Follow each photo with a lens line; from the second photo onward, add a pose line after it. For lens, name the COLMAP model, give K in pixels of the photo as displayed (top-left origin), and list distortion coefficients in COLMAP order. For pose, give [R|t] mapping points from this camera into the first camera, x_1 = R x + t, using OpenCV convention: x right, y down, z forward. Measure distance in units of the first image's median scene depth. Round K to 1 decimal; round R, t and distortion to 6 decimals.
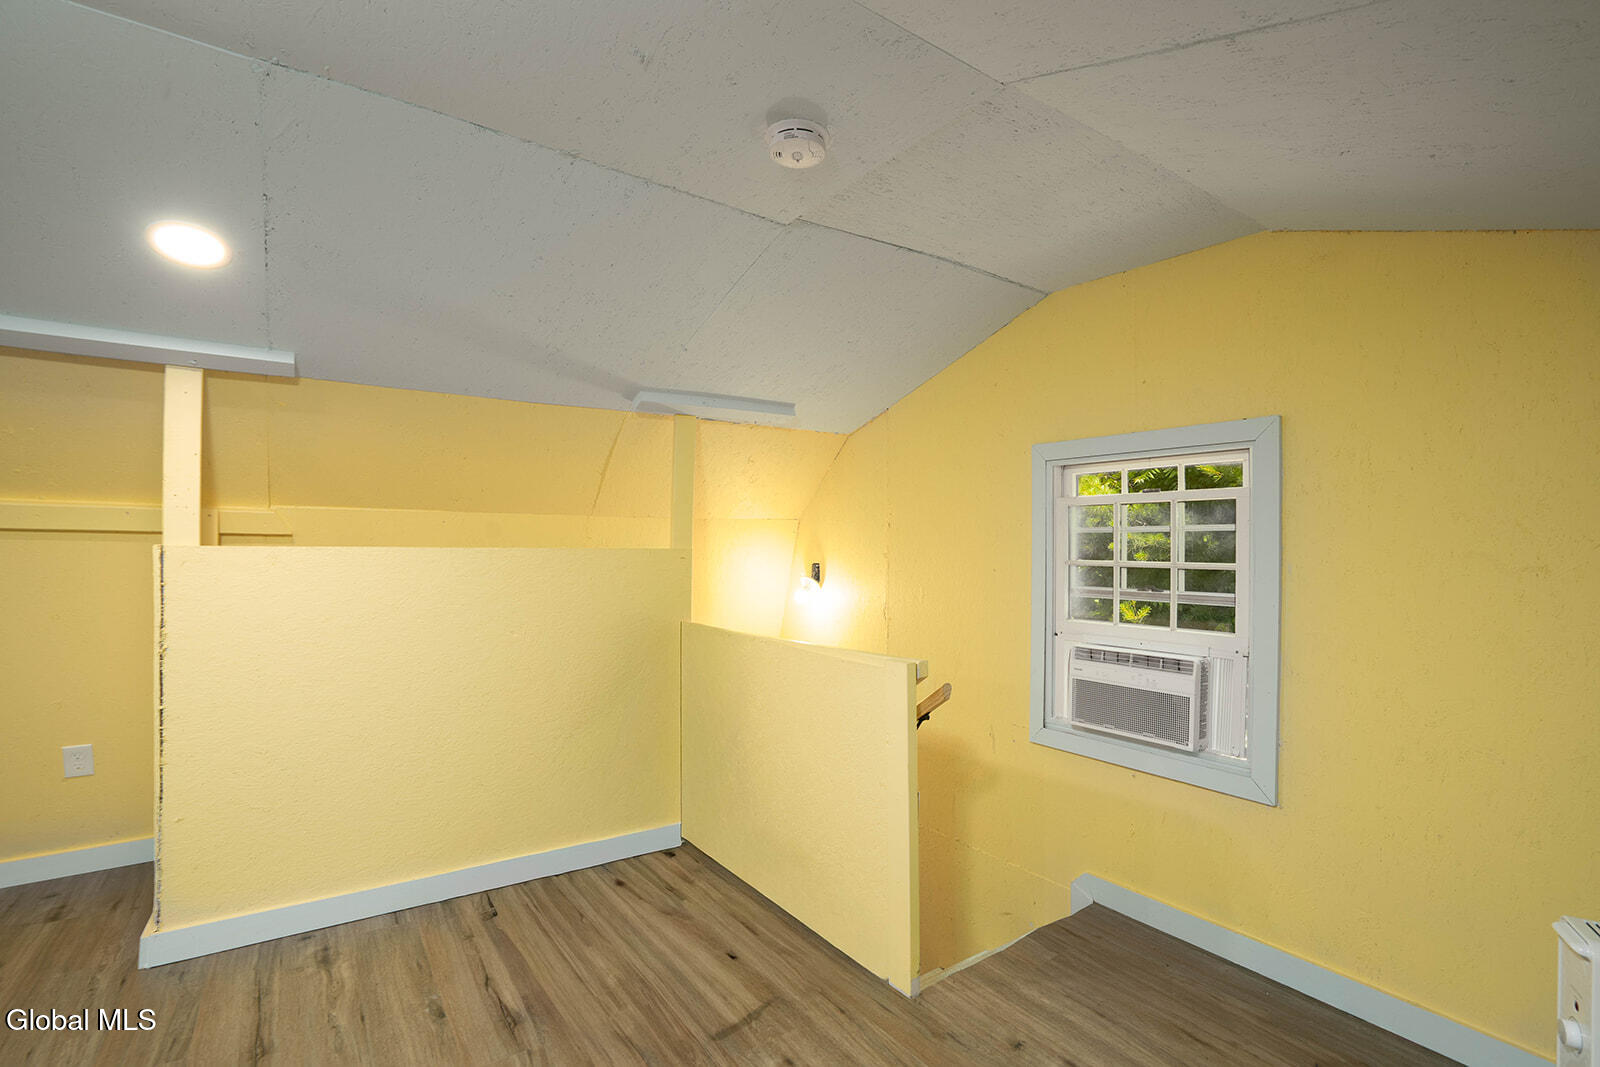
lens RADIAL K [[733.0, 0, 801.8], [0, 733.0, 545.1], [0, 0, 1]] dist [-0.000237, 0.000503]
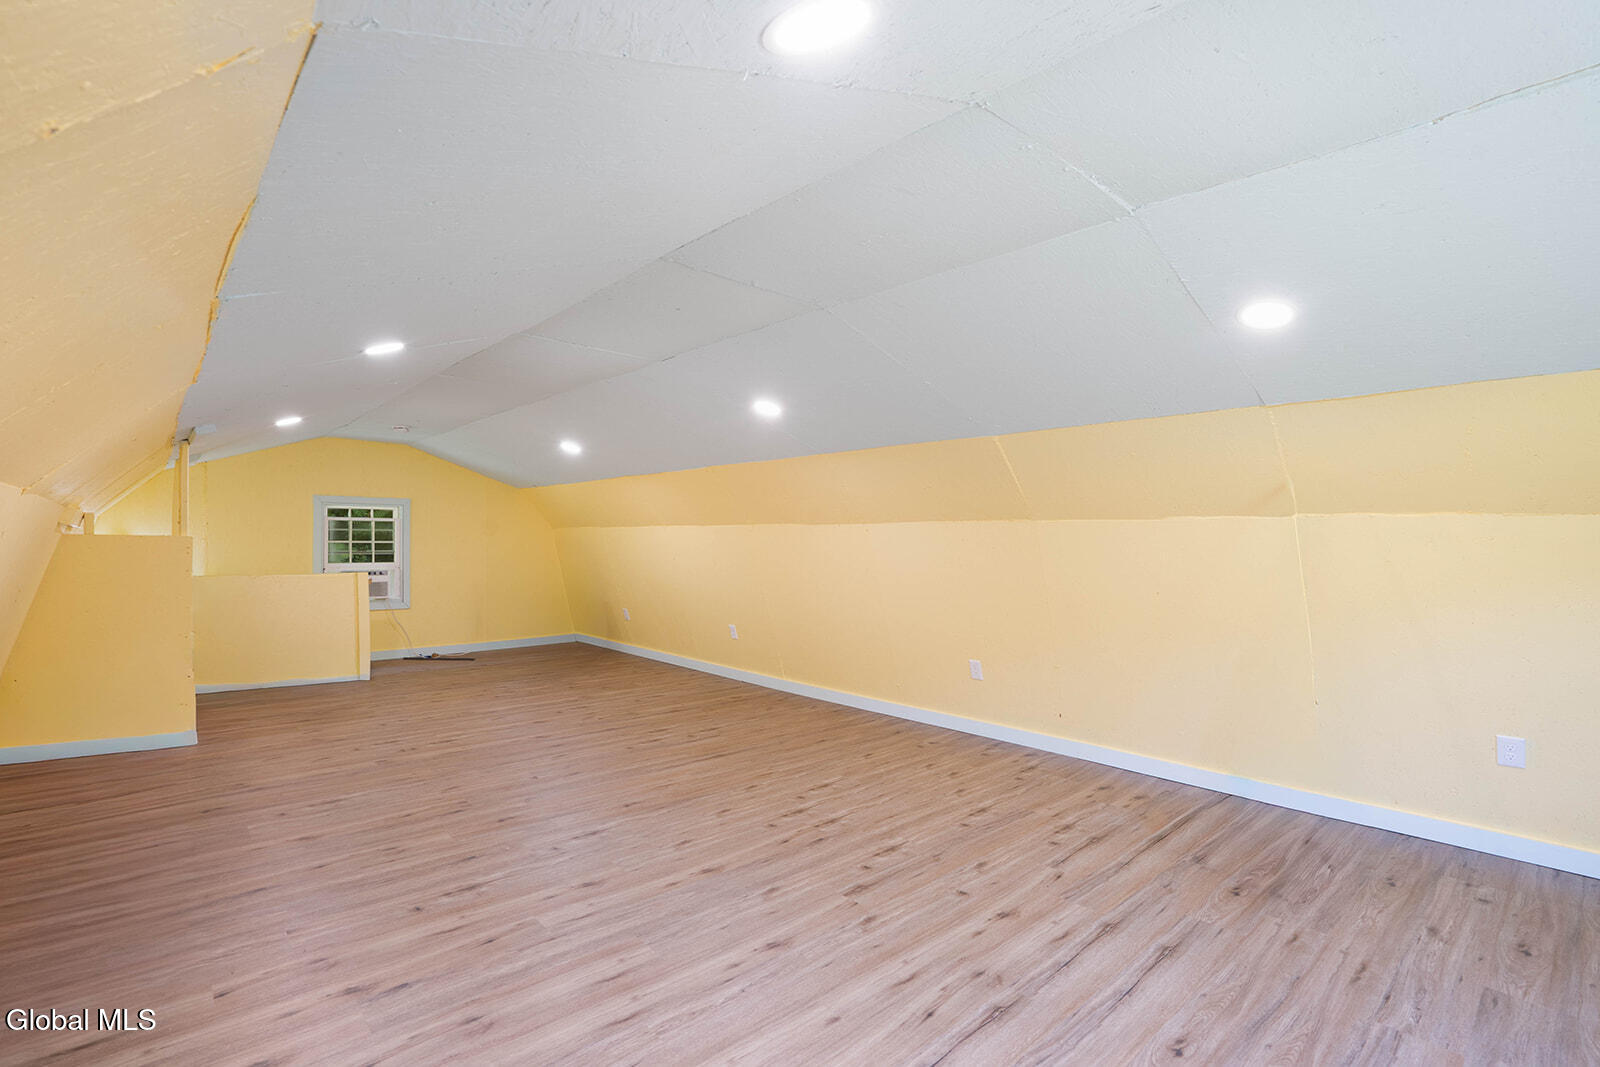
lens RADIAL K [[733.0, 0, 789.6], [0, 733.0, 536.1], [0, 0, 1]] dist [-0.000237, 0.000503]
pose [[-0.153990, -0.003037, 0.988068, -2.703175], [-0.000792, 0.999995, 0.002950, -0.009511], [-0.988072, -0.000329, -0.153992, -0.261586]]
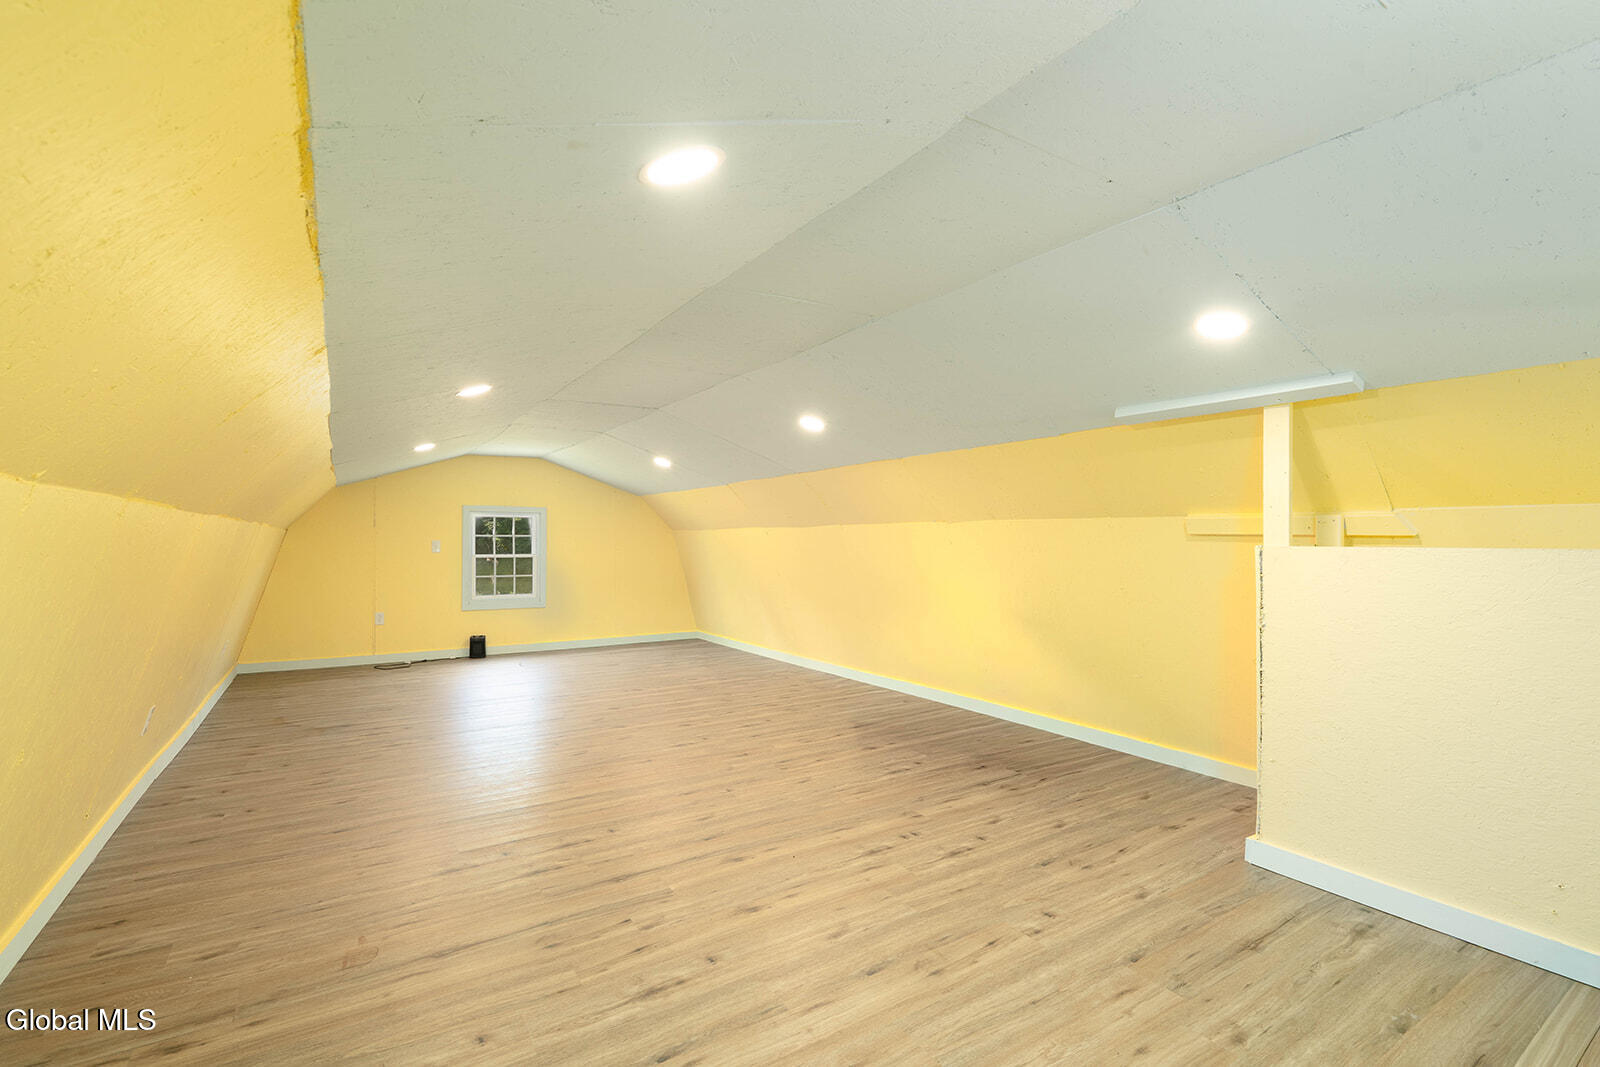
lens RADIAL K [[733.0, 0, 810.6], [0, 733.0, 534.0], [0, 0, 1]] dist [-0.000237, 0.000503]
pose [[0.008443, -0.012249, -0.999889, 0.429936], [-0.006617, 0.999902, -0.012305, 0.001263], [0.999942, 0.006721, 0.008362, 0.183863]]
